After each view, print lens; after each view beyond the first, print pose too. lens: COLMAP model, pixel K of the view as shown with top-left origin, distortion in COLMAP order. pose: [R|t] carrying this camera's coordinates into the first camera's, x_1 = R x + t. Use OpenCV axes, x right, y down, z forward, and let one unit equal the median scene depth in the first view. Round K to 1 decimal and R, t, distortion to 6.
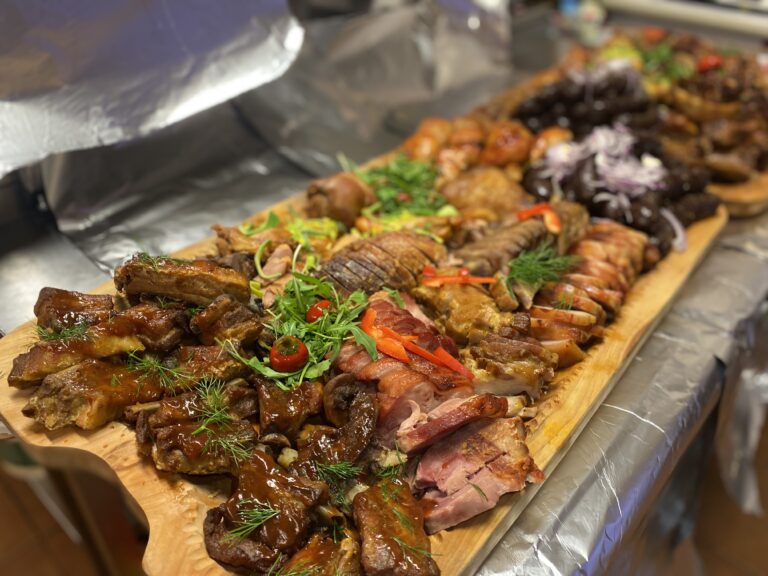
lens RADIAL K [[587.8, 0, 384.2], [0, 587.8, 286.0], [0, 0, 1]] dist [-0.005628, -0.004849]
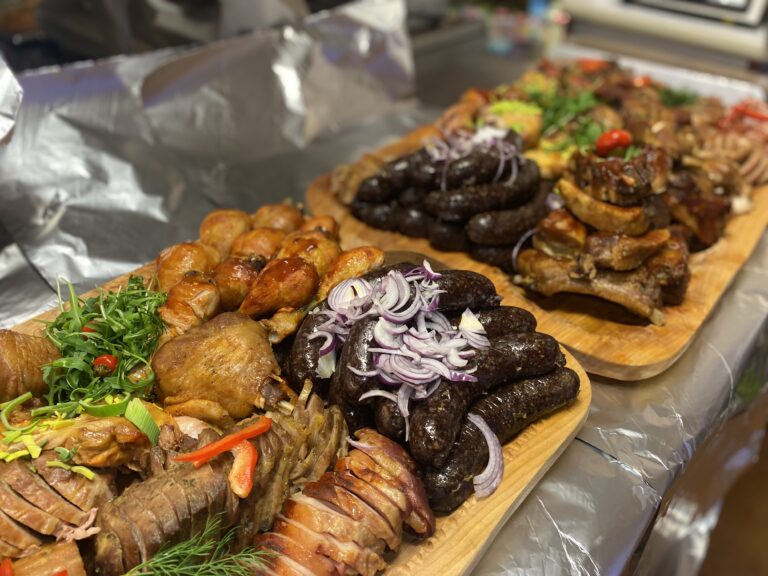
lens RADIAL K [[587.8, 0, 383.7], [0, 587.8, 289.9], [0, 0, 1]] dist [-0.005628, -0.004849]
pose [[0.999525, 0.024313, -0.018931, 0.378491], [-0.023534, 0.998910, 0.040300, -0.281481], [0.019890, -0.039835, 0.999008, 0.350230]]
